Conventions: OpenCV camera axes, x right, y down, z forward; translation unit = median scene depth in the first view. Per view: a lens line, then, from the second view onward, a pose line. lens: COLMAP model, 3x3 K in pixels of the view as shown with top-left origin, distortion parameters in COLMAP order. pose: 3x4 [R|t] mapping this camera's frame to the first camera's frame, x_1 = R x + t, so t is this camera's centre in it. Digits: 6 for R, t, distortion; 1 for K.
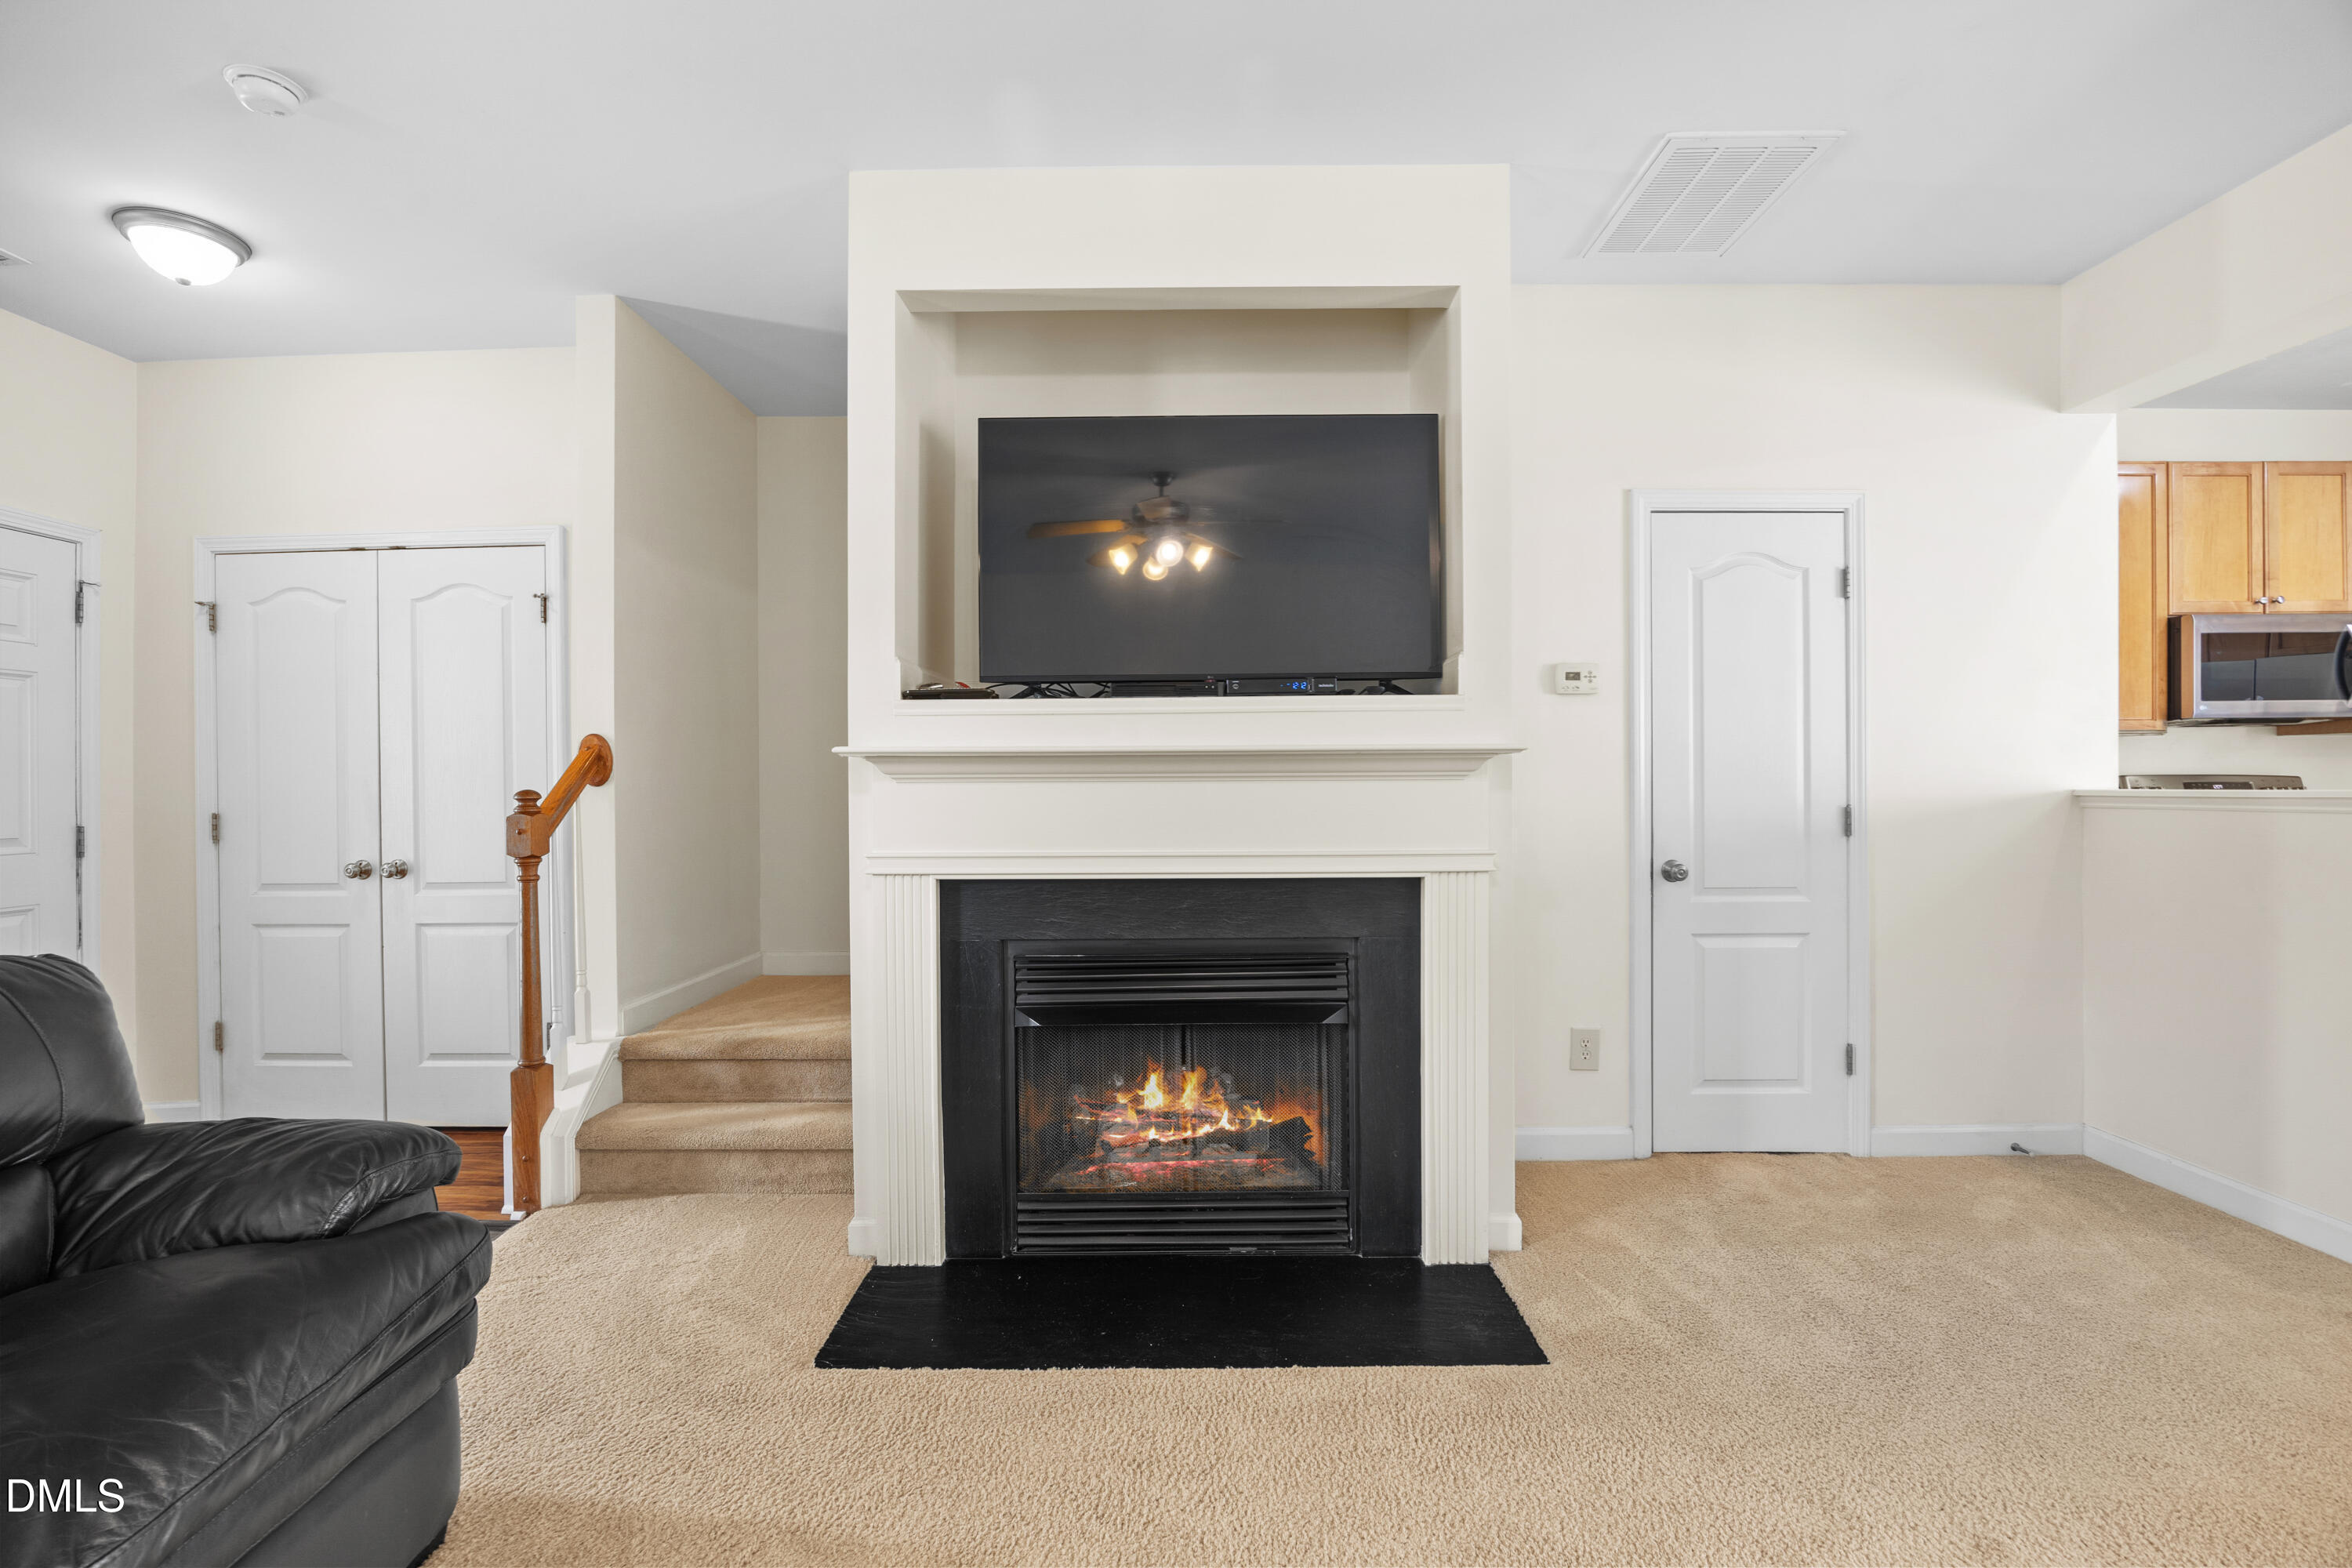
lens RADIAL K [[1022.4, 0, 1170.9], [0, 1022.4, 783.4], [0, 0, 1]] dist [-0.017213, 0.000386]
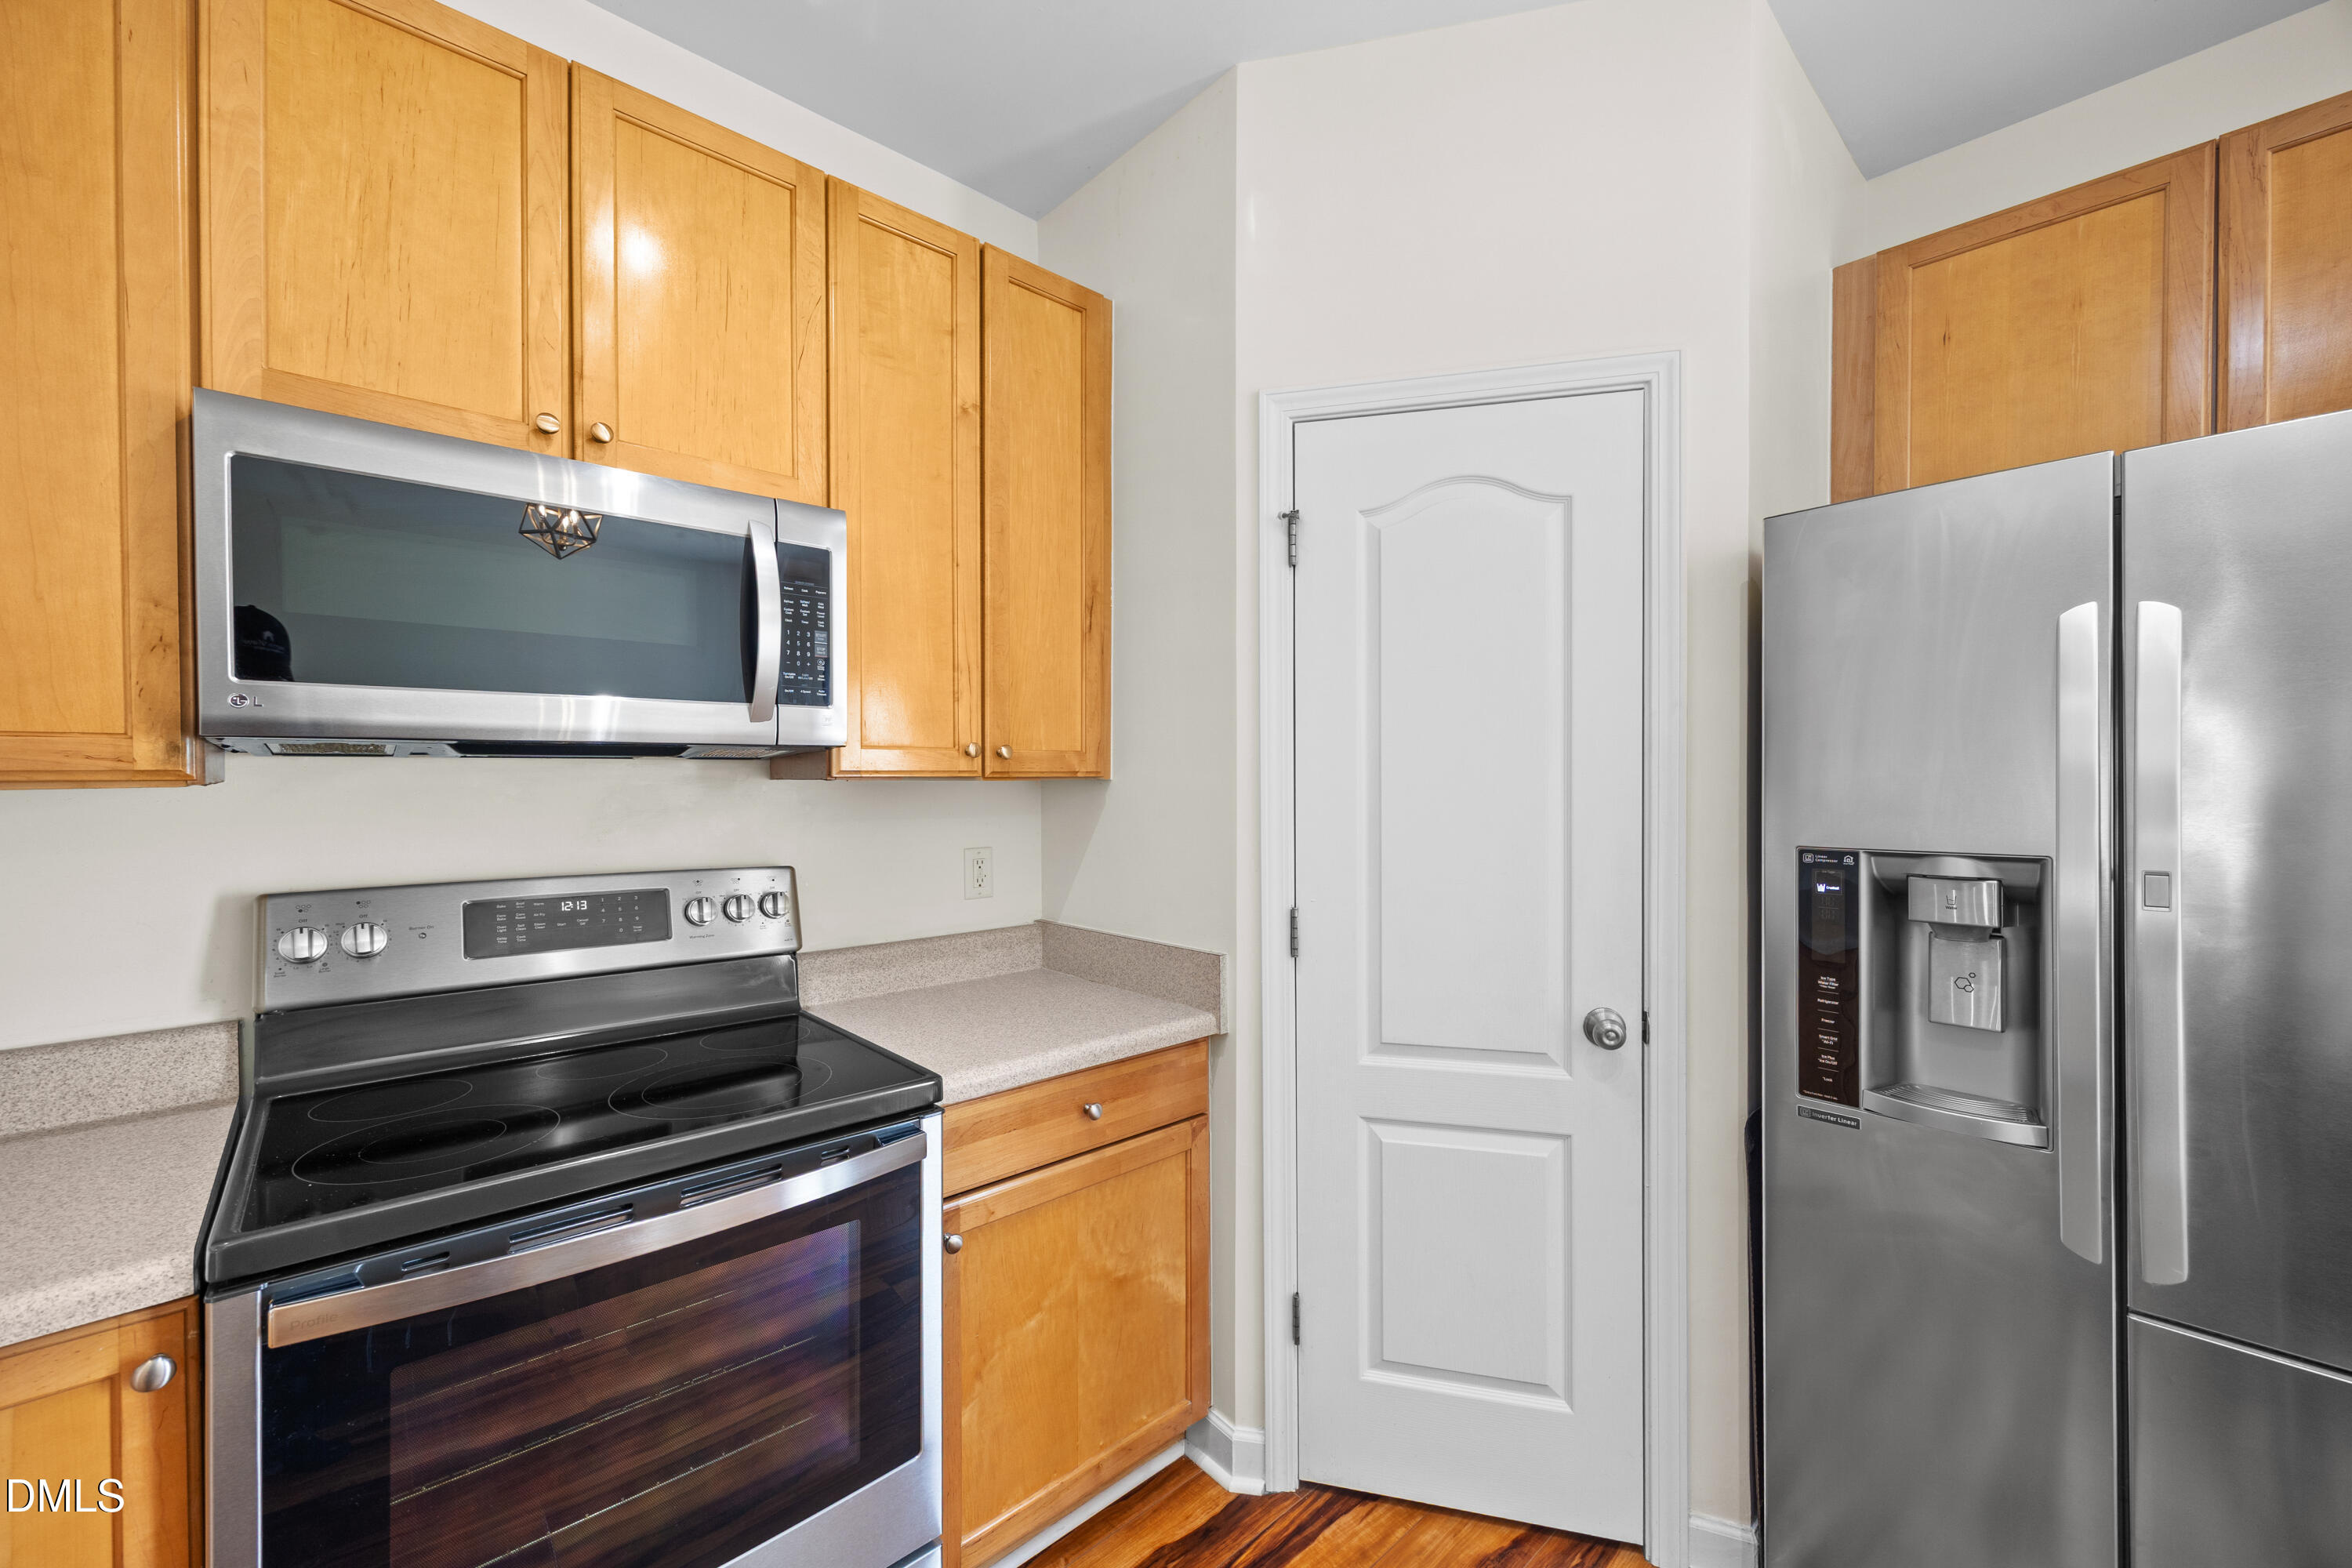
lens RADIAL K [[923.1, 0, 1180.3], [0, 923.1, 786.6], [0, 0, 1]] dist [0.003684, -0.000465]
pose [[0.735767, -0.000528, 0.677234, 1.484303], [-0.002483, 0.999991, 0.003476, -0.072324], [-0.677230, -0.004239, 0.735759, 0.848722]]
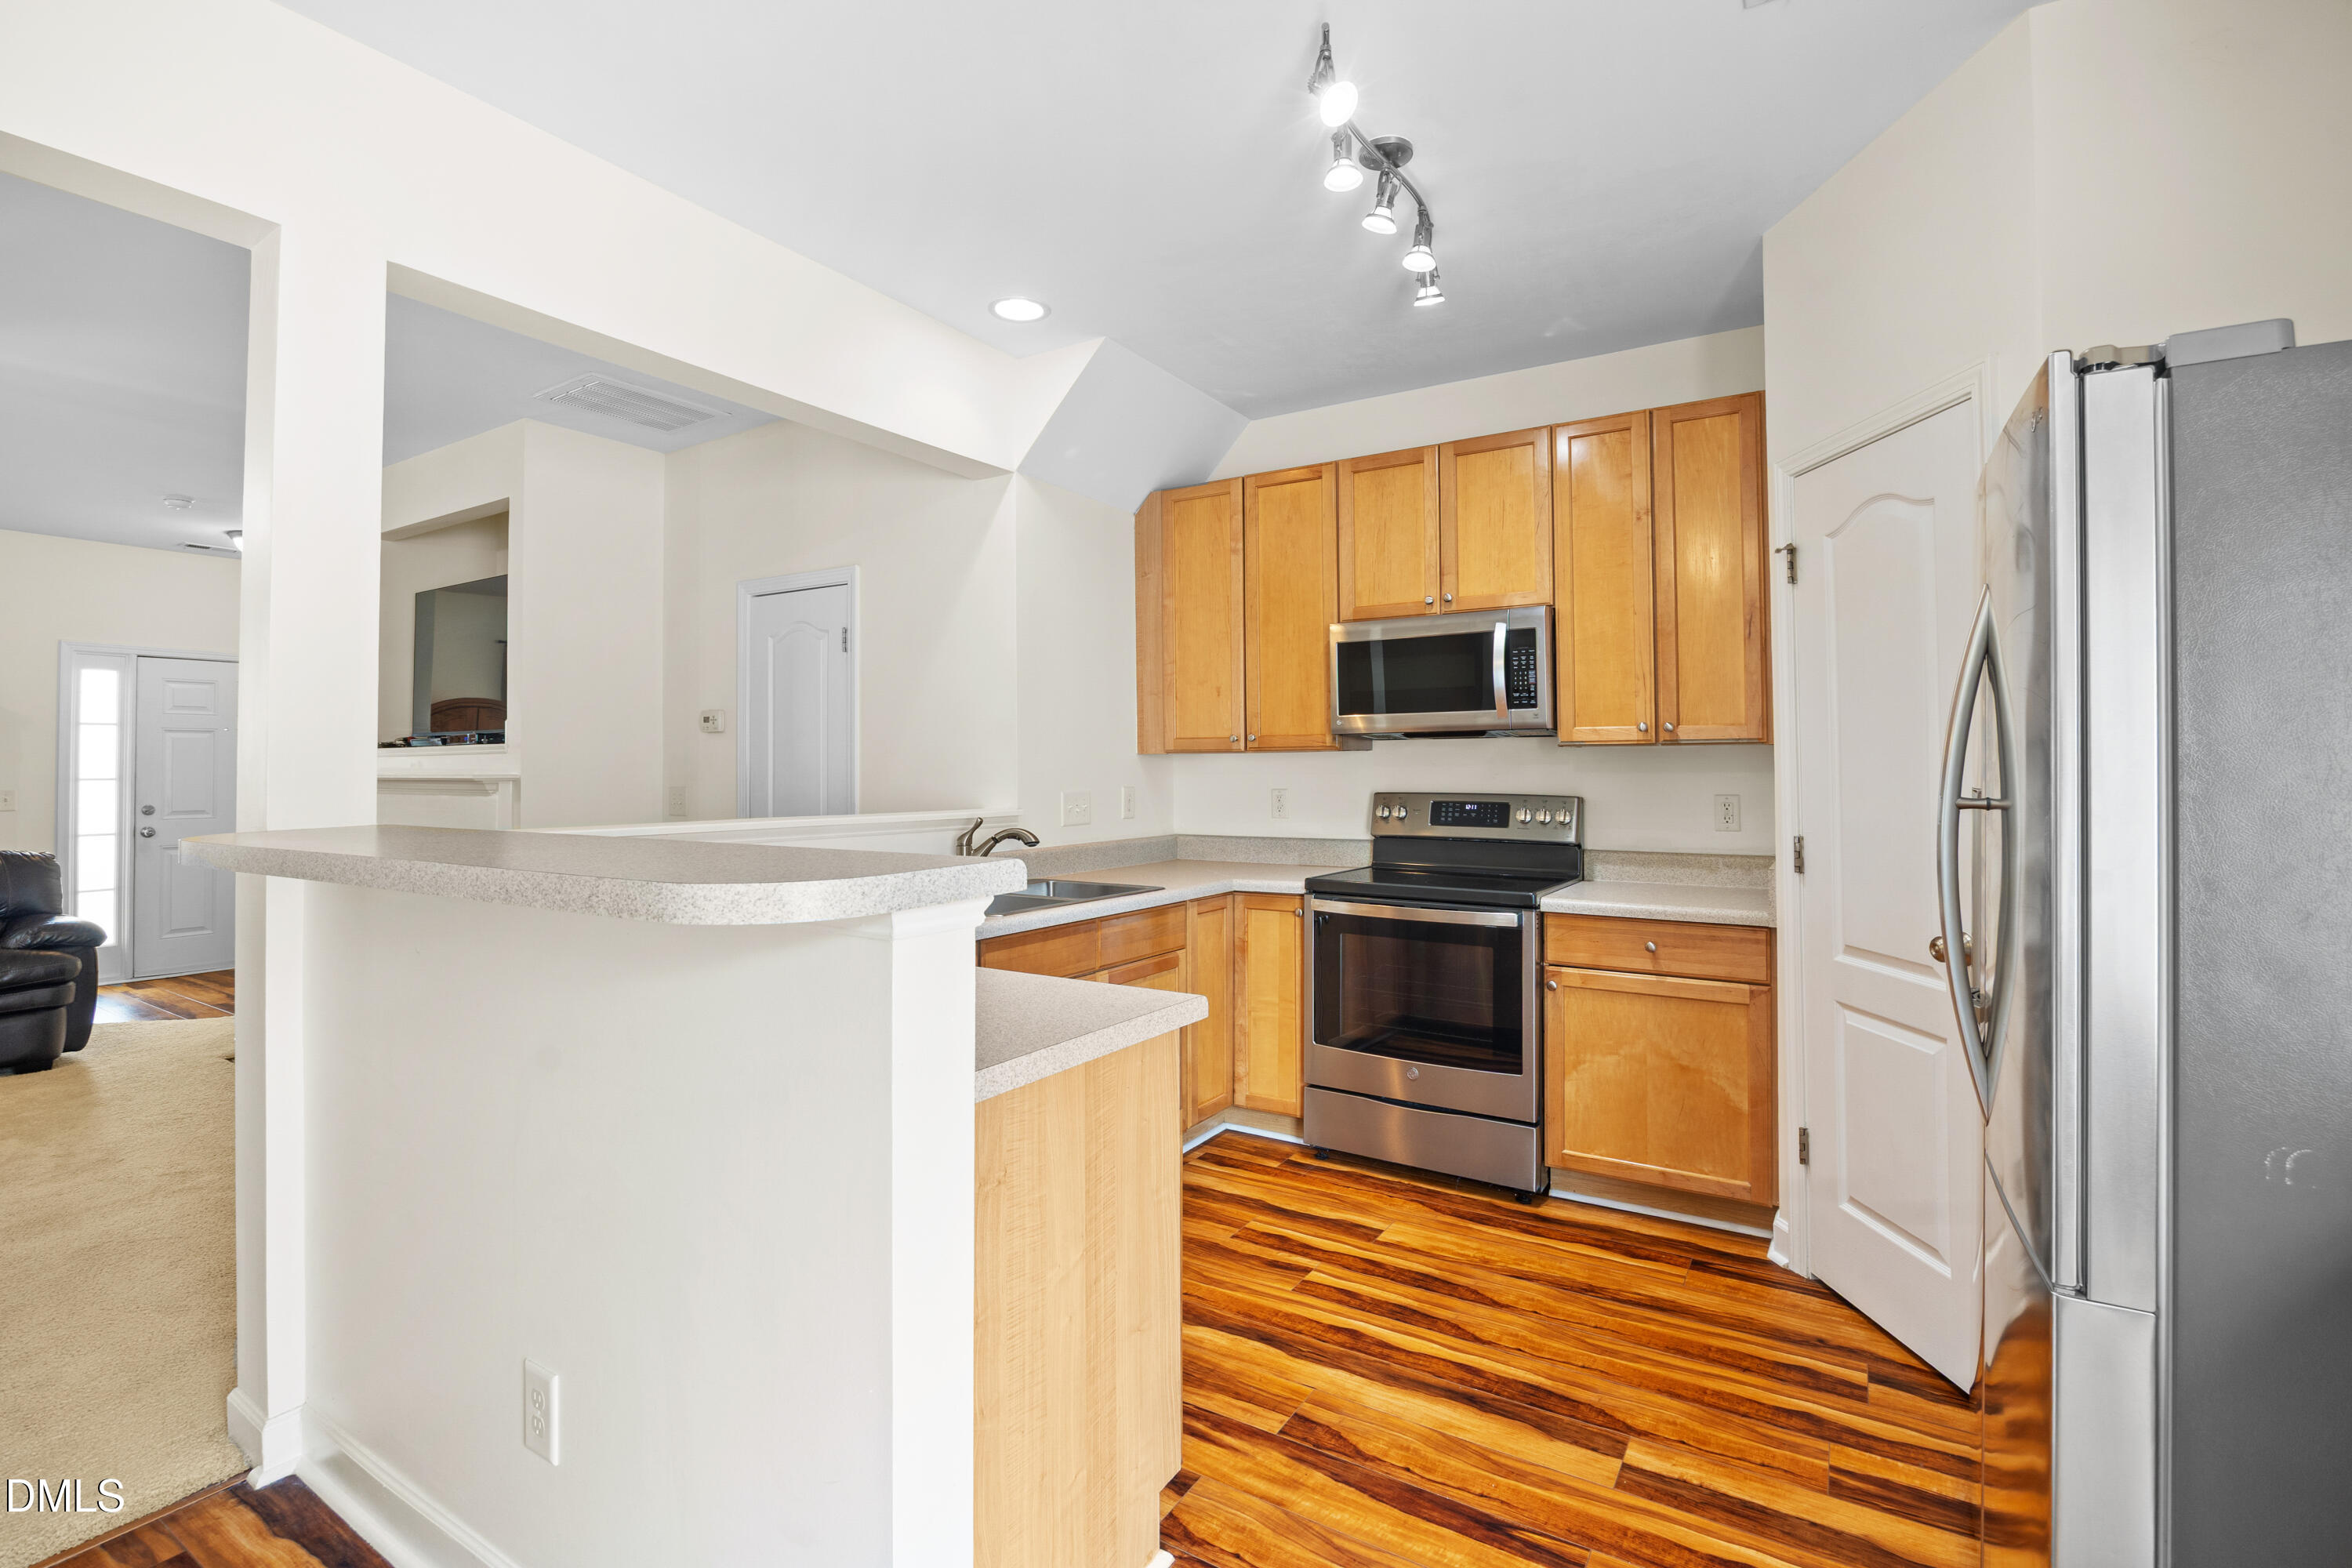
lens RADIAL K [[1080.3, 0, 1165.9], [0, 1080.3, 742.2], [0, 0, 1]] dist [-0.001290, 0.000023]
pose [[0.843933, -0.009815, -0.536359, 2.029282], [-0.001104, 0.999799, -0.020032, -0.052138], [0.536447, 0.017498, 0.843752, 0.088312]]
